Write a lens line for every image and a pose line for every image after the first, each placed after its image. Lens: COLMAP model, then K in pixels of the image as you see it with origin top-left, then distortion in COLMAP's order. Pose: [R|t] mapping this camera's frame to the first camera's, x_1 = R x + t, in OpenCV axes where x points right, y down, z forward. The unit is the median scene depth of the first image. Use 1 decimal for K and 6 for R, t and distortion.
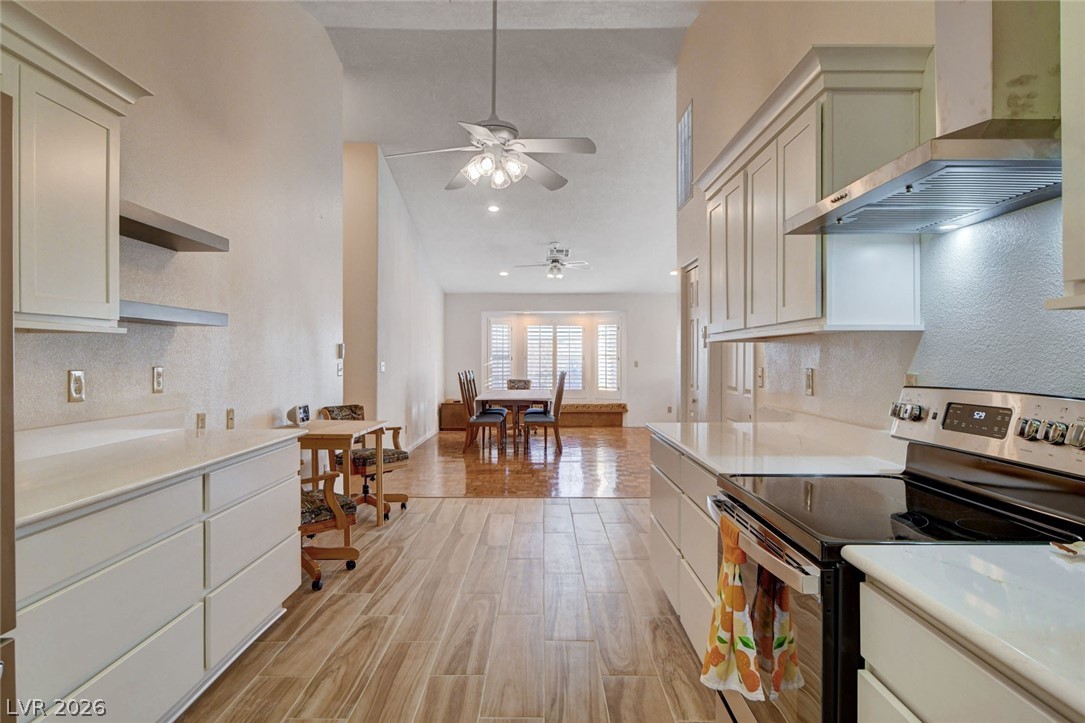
lens RADIAL K [[659.4, 0, 543.4], [0, 659.4, 359.4], [0, 0, 1]] dist [0.000561, 0.000045]
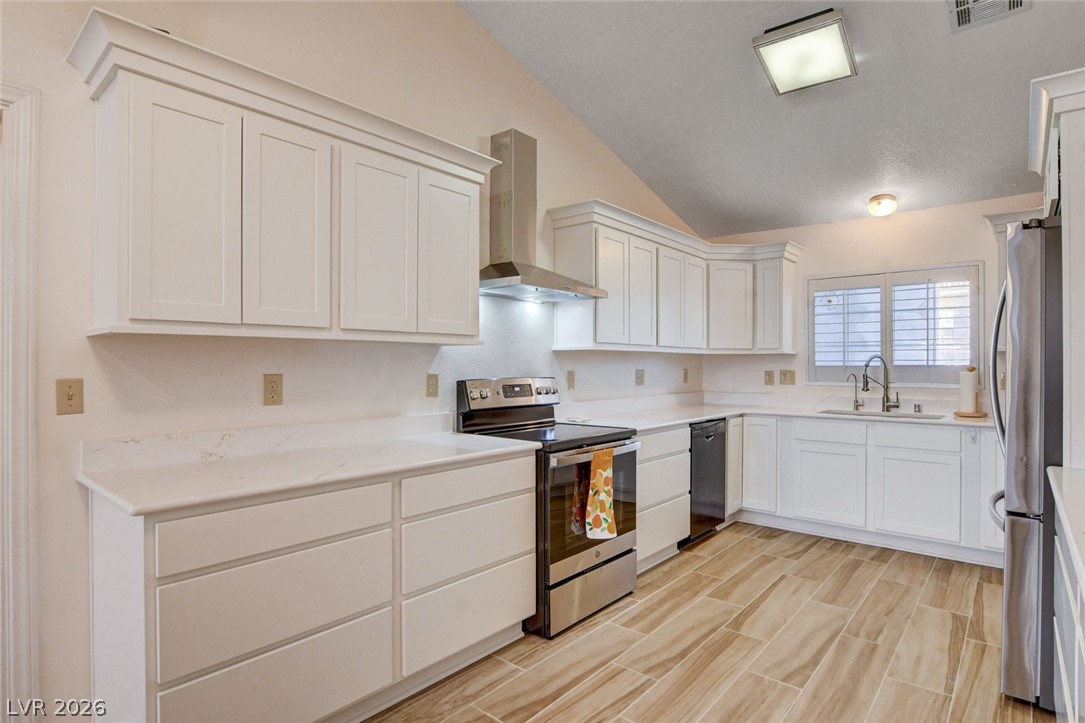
lens RADIAL K [[554.5, 0, 542.1], [0, 554.5, 363.7], [0, 0, 1]] dist [0.000234, 0.000028]
pose [[-0.751746, -0.004185, 0.659439, -0.653702], [-0.001080, 0.999986, 0.005115, -0.011390], [-0.659451, 0.003133, -0.751741, 2.374426]]
